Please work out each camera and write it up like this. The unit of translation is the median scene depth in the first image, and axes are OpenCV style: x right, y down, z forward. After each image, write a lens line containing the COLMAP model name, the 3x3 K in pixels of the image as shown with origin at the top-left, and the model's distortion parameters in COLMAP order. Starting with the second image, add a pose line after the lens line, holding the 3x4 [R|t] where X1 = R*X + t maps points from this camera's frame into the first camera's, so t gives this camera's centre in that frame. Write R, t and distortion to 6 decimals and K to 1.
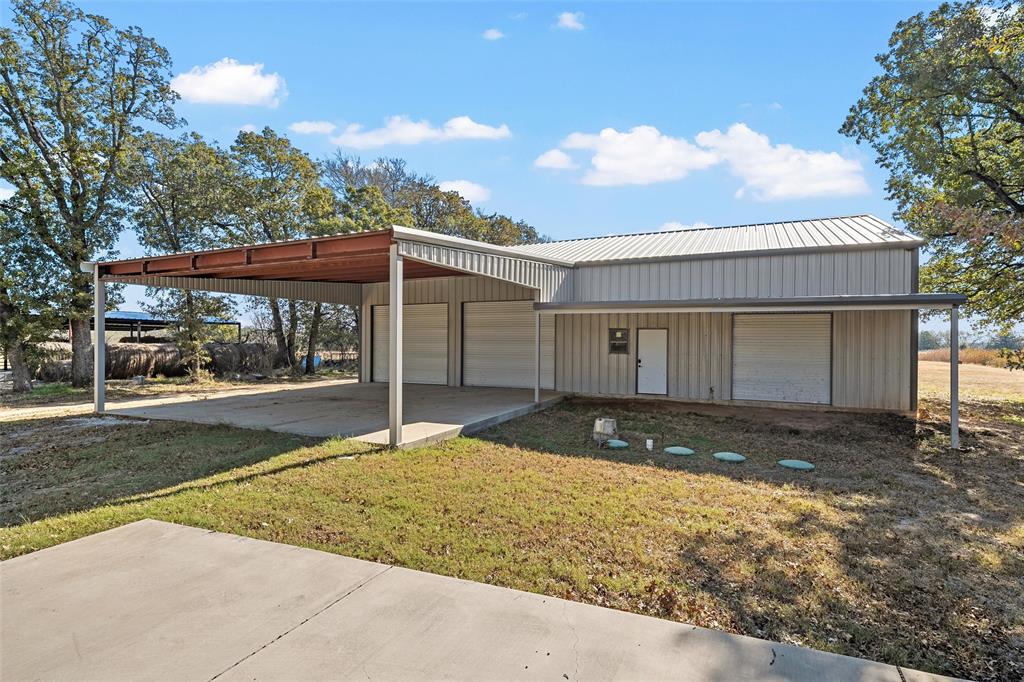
lens RADIAL K [[494.0, 0, 518.9], [0, 494.0, 342.3], [0, 0, 1]] dist [-0.000837, -0.001154]
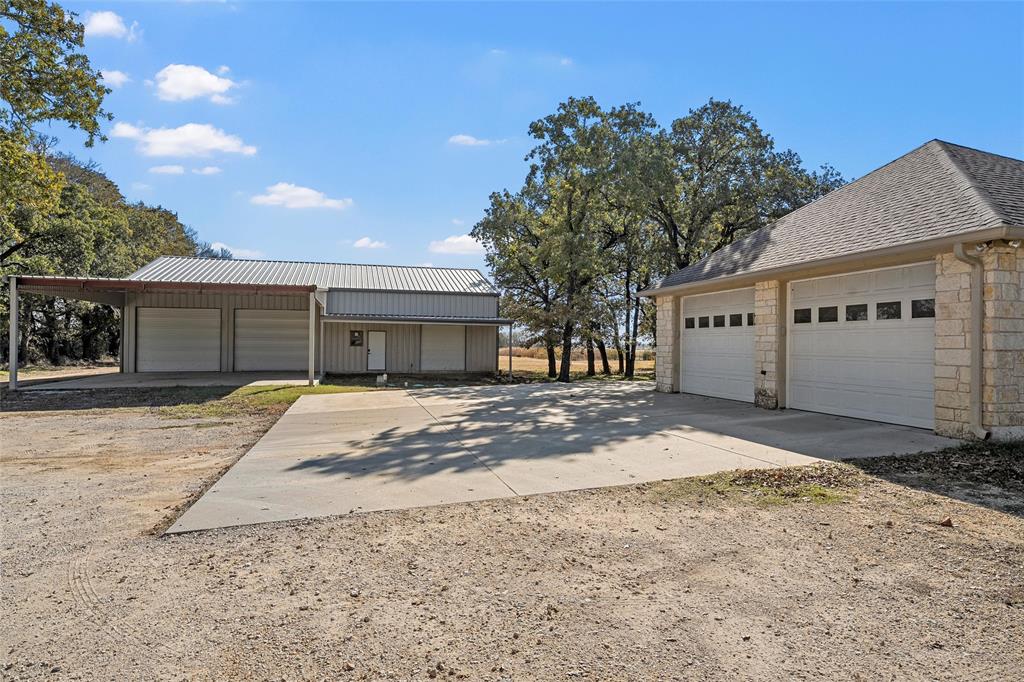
lens RADIAL K [[494.0, 0, 518.9], [0, 494.0, 342.3], [0, 0, 1]] dist [-0.000837, -0.001154]
pose [[0.750887, 0.002295, 0.660427, -0.481254], [-0.003433, 0.999994, 0.000427, 0.007644], [-0.660422, -0.002588, 0.750890, -0.593239]]
